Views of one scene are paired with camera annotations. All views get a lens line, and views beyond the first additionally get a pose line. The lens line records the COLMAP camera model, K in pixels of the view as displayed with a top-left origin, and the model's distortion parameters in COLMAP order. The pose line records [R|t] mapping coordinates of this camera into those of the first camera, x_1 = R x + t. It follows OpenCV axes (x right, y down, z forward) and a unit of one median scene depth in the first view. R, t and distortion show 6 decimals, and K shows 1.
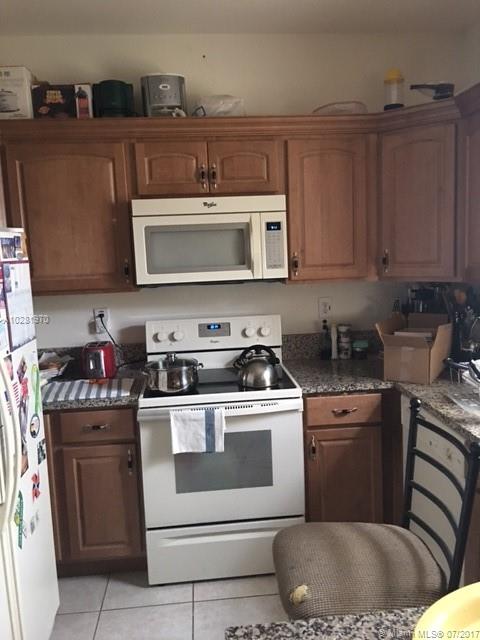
lens RADIAL K [[545.6, 0, 248.7], [0, 545.6, 308.5], [0, 0, 1]] dist [0.098454, -0.129126]
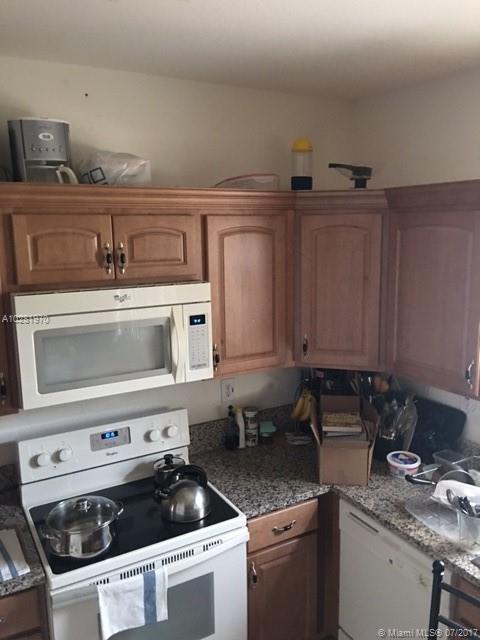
lens RADIAL K [[545.6, 0, 251.5], [0, 545.6, 313.9], [0, 0, 1]] dist [0.098454, -0.129126]
pose [[0.907129, -0.041130, 0.418837, -0.230224], [0.024312, 0.998672, 0.045415, -0.195932], [-0.420149, -0.031014, 0.906925, 0.206216]]
